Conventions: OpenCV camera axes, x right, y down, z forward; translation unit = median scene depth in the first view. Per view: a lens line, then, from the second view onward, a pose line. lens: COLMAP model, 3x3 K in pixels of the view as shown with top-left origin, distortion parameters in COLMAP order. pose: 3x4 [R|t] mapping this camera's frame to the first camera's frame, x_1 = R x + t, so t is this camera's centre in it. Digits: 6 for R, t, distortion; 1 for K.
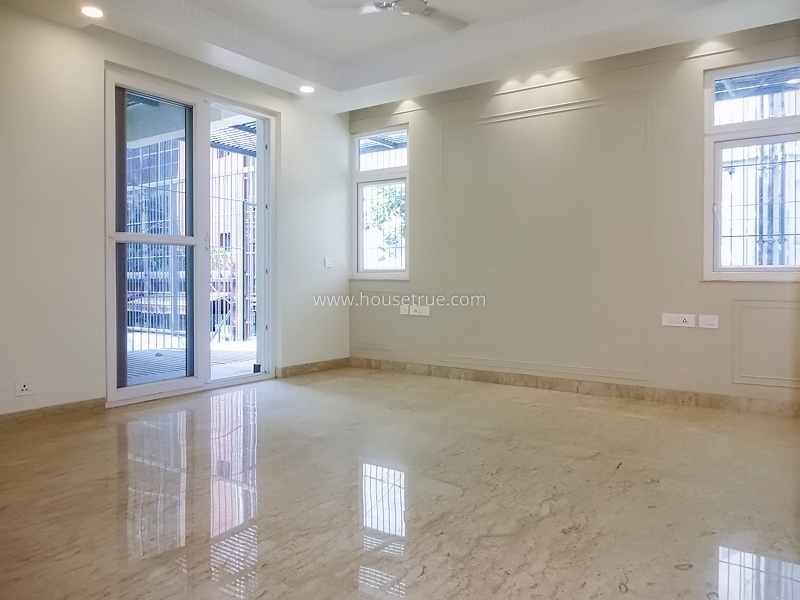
lens RADIAL K [[621.9, 0, 400.1], [0, 621.9, 296.6], [0, 0, 1]] dist [0.001827, -0.003113]
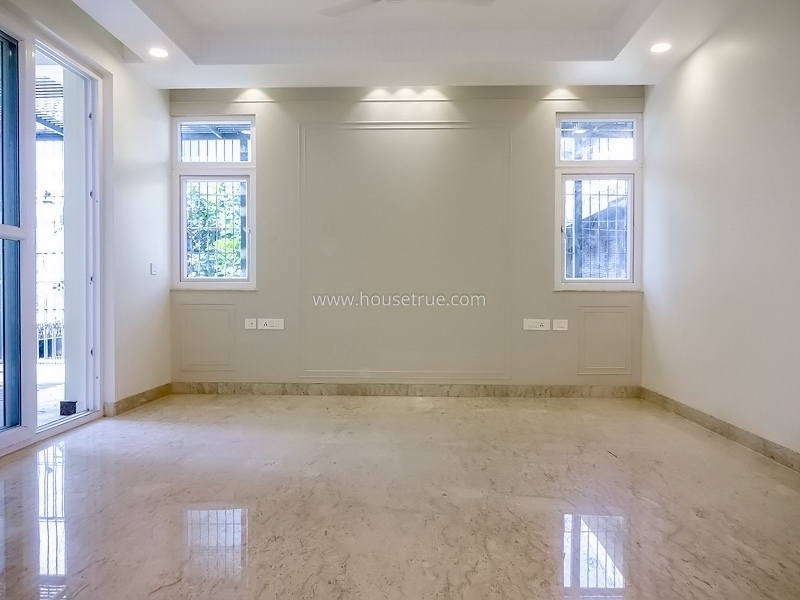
lens RADIAL K [[610.1, 0, 400.3], [0, 610.1, 309.7], [0, 0, 1]] dist [0.003168, -0.003788]
pose [[0.825300, -0.019138, 0.564371, -0.354175], [0.015584, 0.999817, 0.011115, -0.005903], [-0.564480, -0.000378, 0.825447, 0.179114]]
